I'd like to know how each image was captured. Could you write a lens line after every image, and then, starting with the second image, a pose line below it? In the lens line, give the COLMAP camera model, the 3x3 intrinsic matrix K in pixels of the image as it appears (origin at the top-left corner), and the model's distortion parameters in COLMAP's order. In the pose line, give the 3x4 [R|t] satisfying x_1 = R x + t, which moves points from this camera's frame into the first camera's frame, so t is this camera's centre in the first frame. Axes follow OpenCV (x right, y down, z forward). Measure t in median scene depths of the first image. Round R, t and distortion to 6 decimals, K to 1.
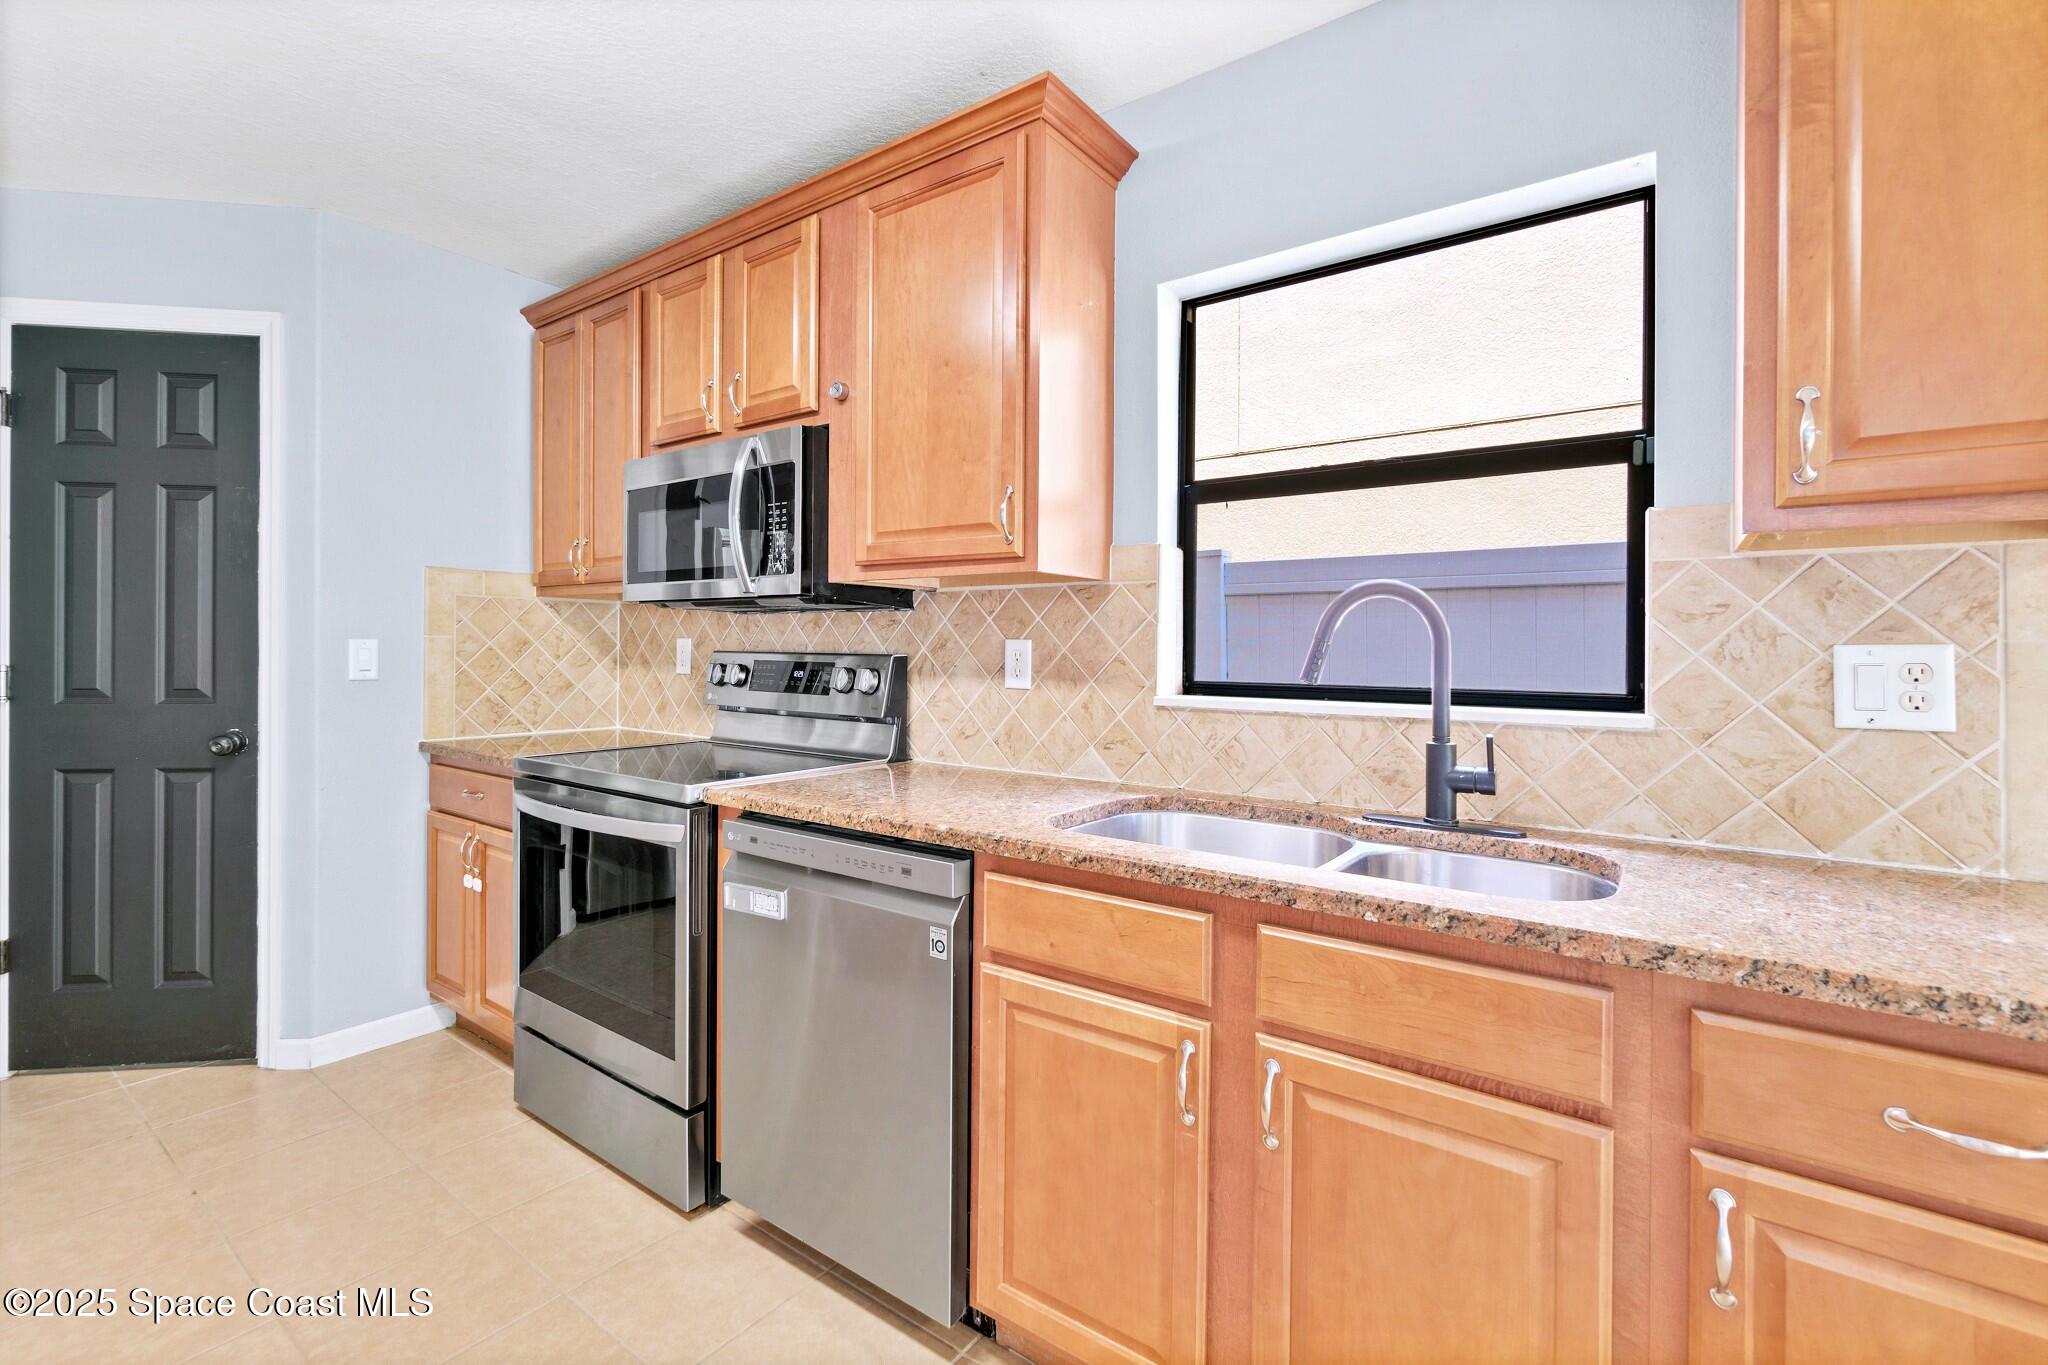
lens RADIAL K [[897.2, 0, 1010.5], [0, 897.2, 646.6], [0, 0, 1]] dist [-0.005321, 0.000521]
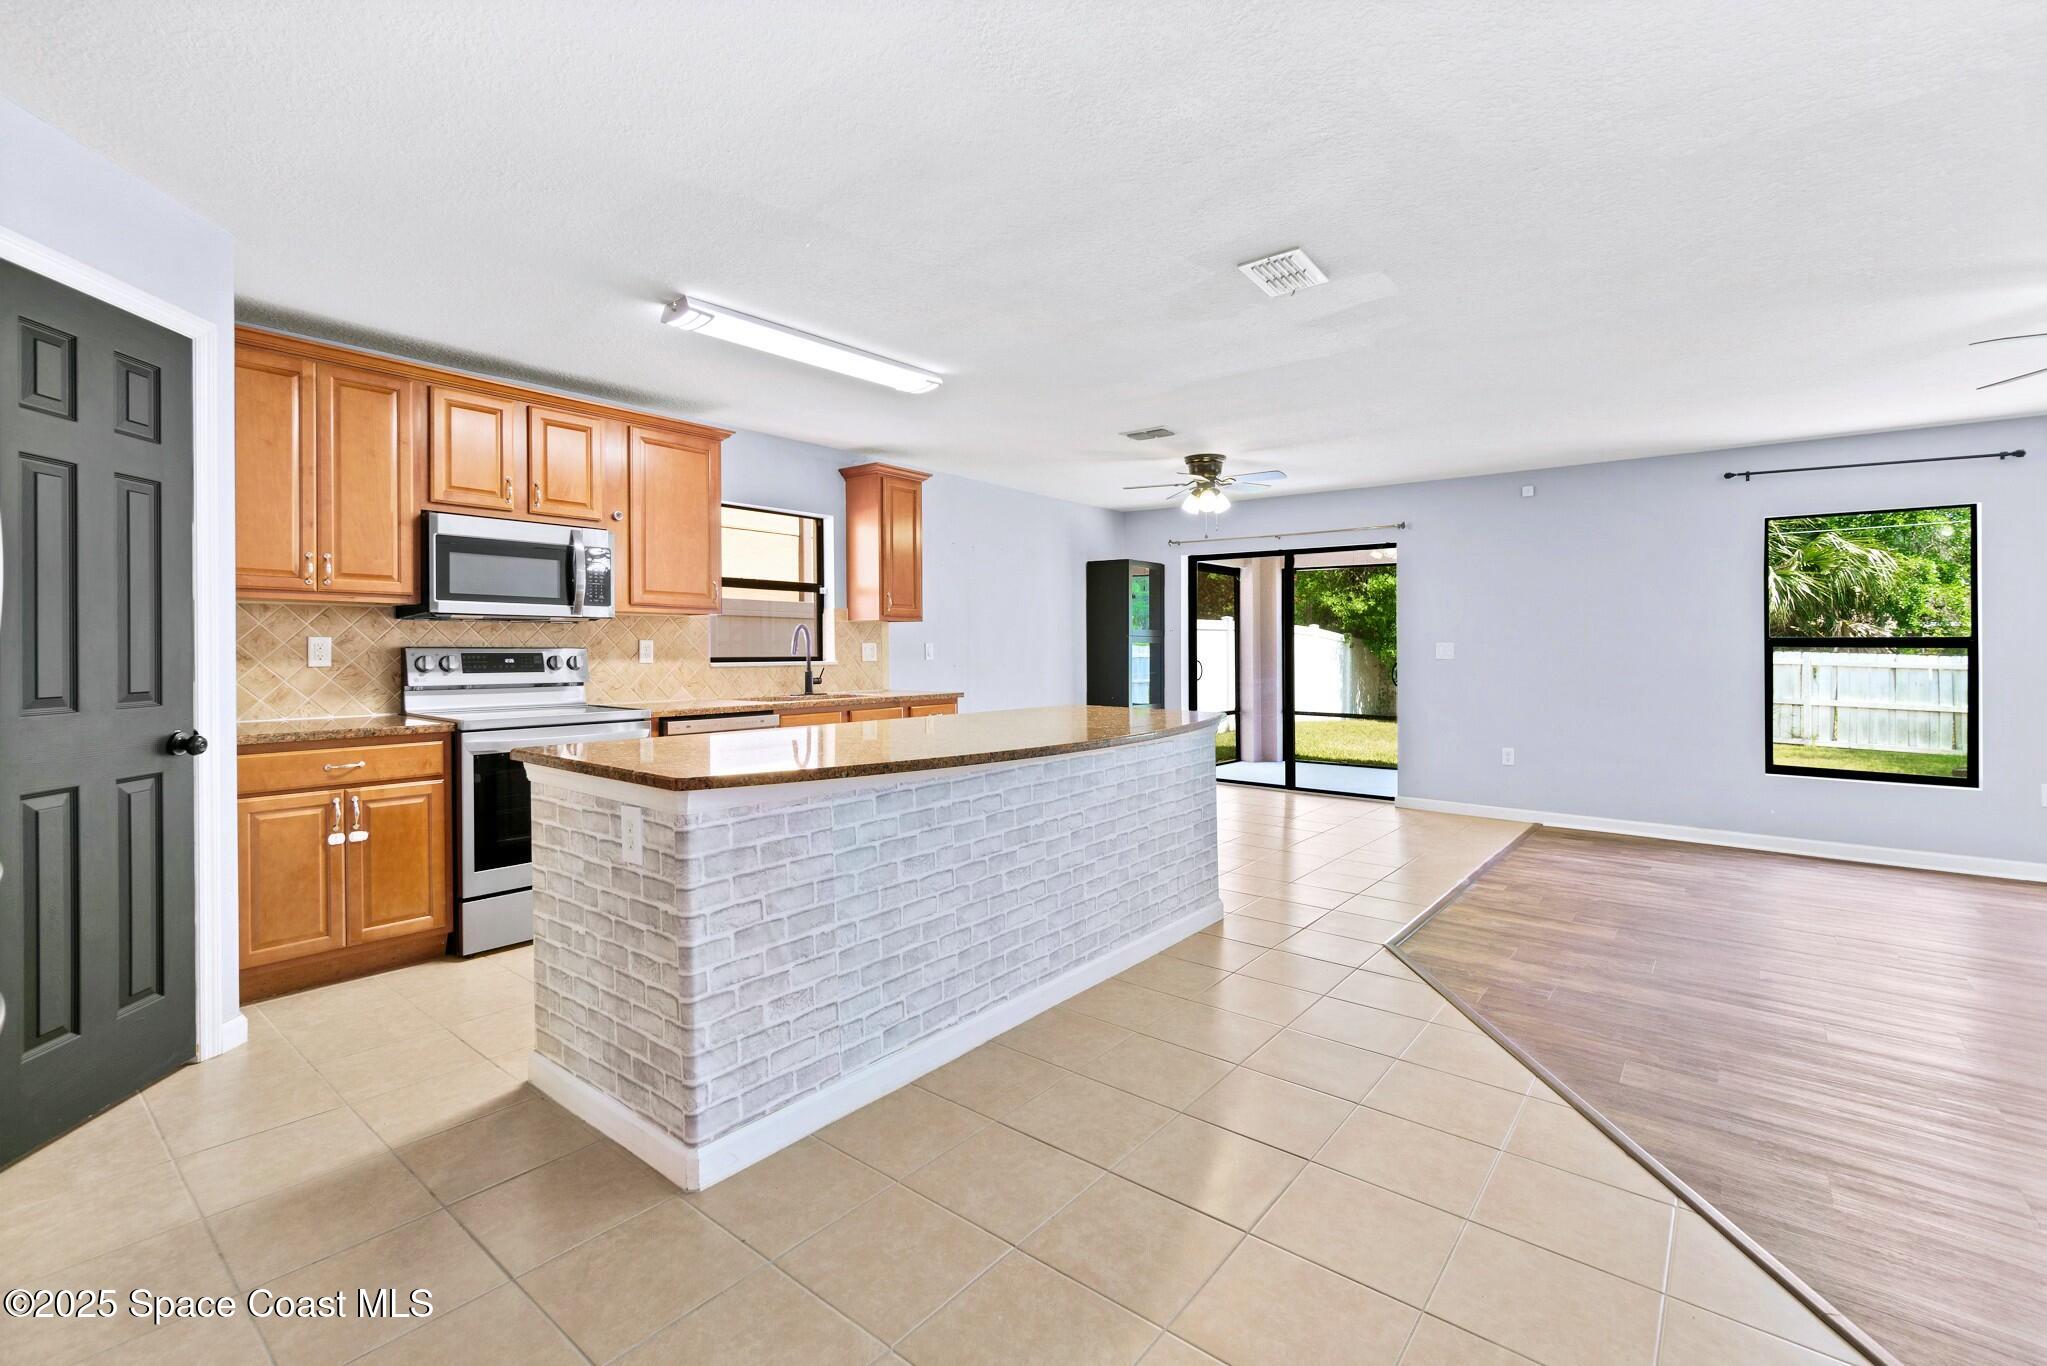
lens RADIAL K [[896.8, 0, 1016.8], [0, 896.8, 653.8], [0, 0, 1]] dist [-0.005321, 0.000521]
pose [[0.035096, -0.016021, 0.999256, -2.198019], [-0.003714, 0.999862, 0.016161, -0.013863], [-0.999377, -0.004278, 0.035031, 0.052792]]
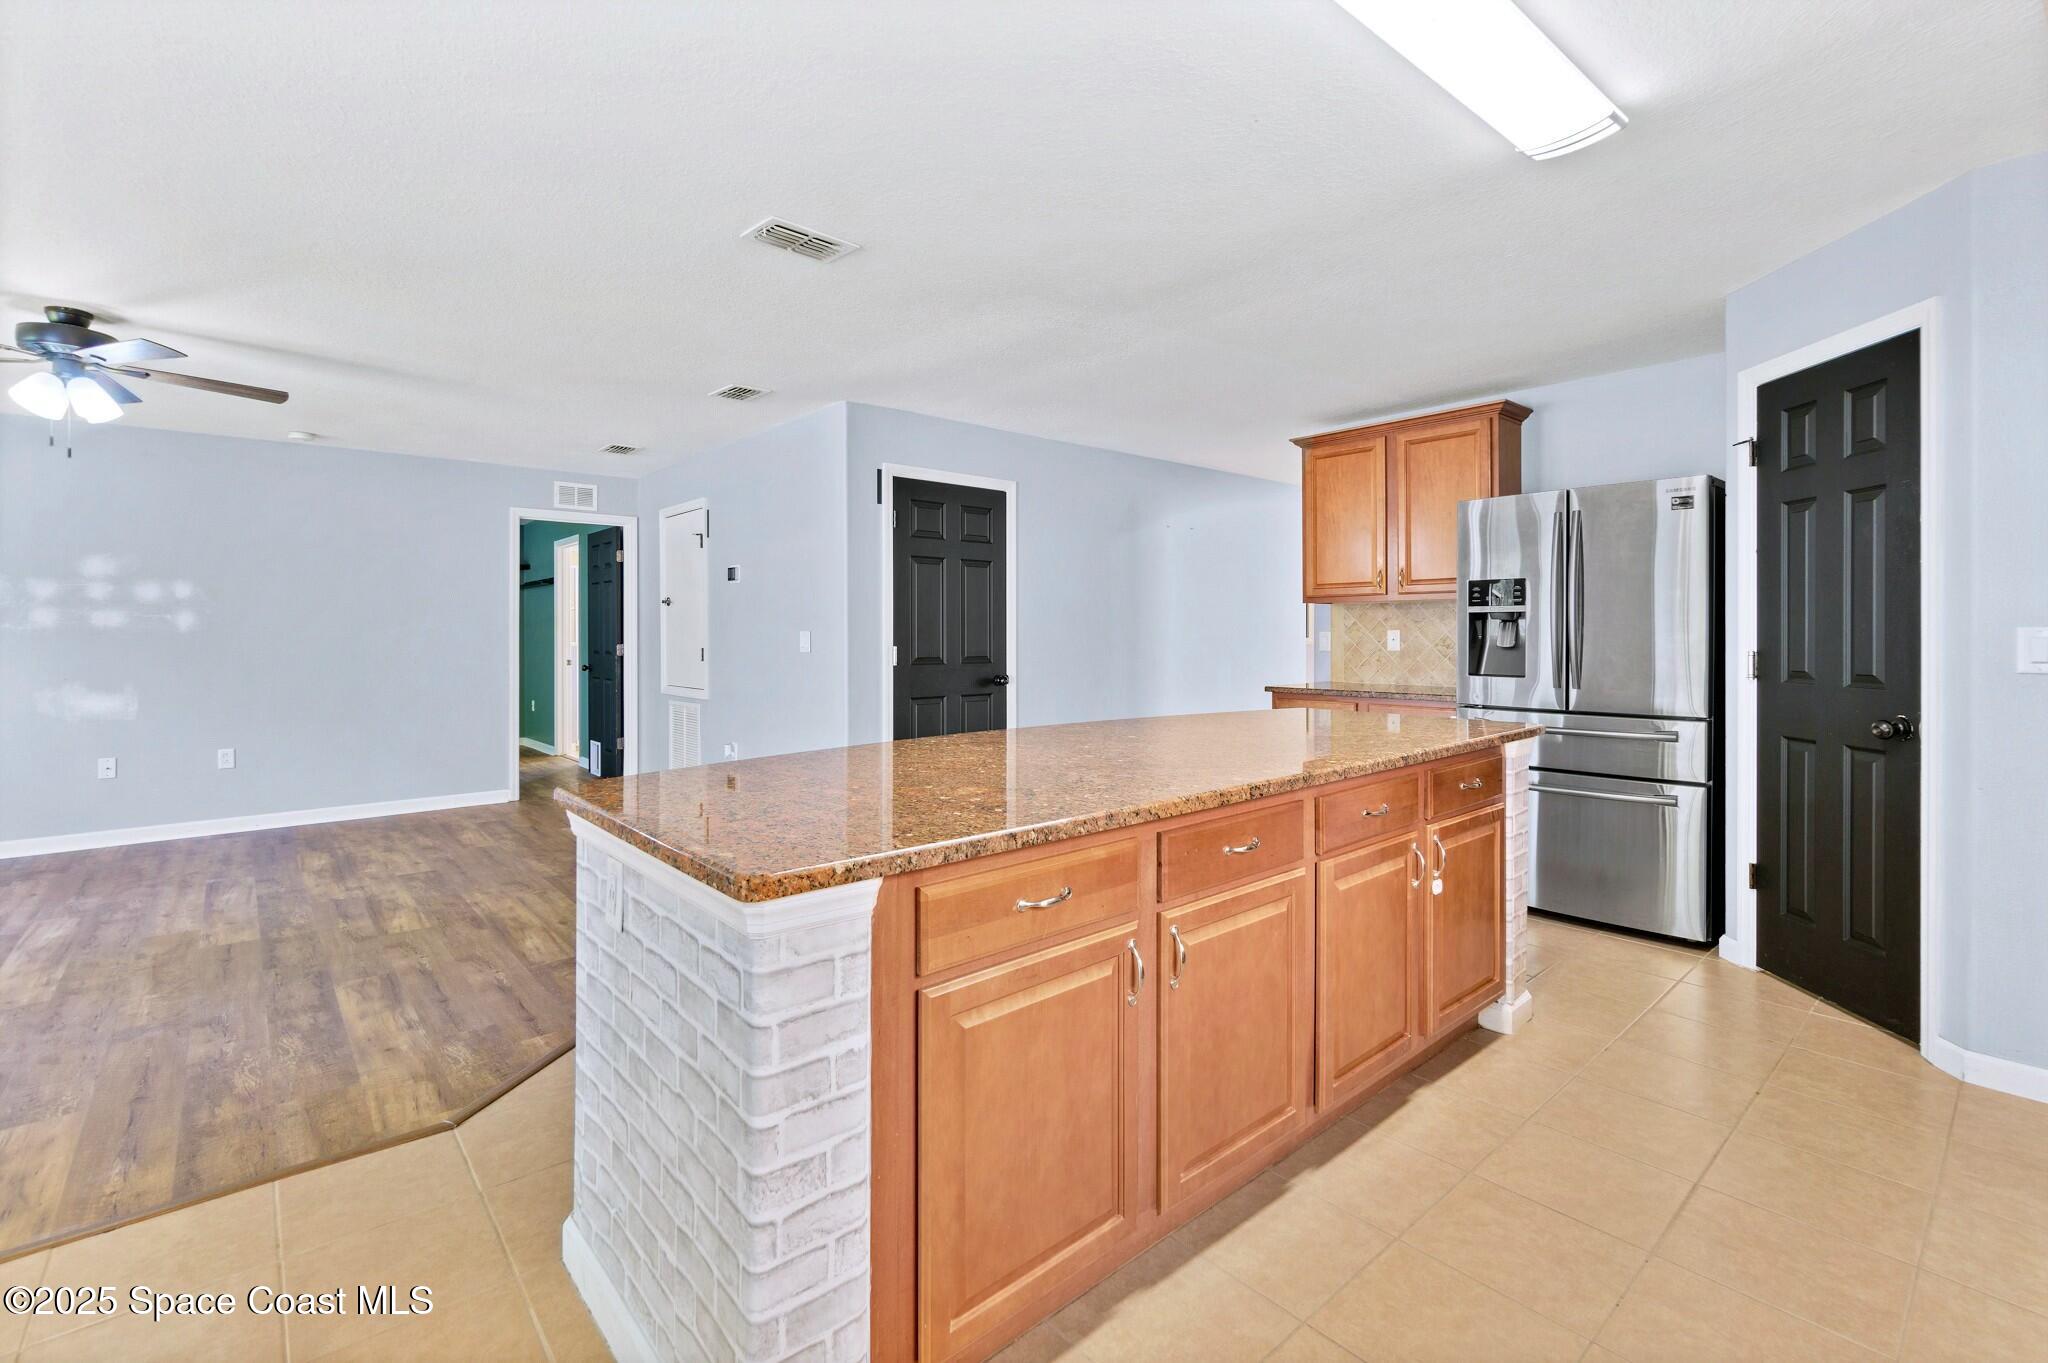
lens RADIAL K [[897.2, 0, 994.0], [0, 897.2, 638.8], [0, 0, 1]] dist [-0.005321, 0.000521]
pose [[-0.223618, -0.001992, -0.974675, 0.449258], [0.000046, 0.999998, -0.002055, 0.006021], [0.974677, -0.000504, -0.223617, 0.253407]]
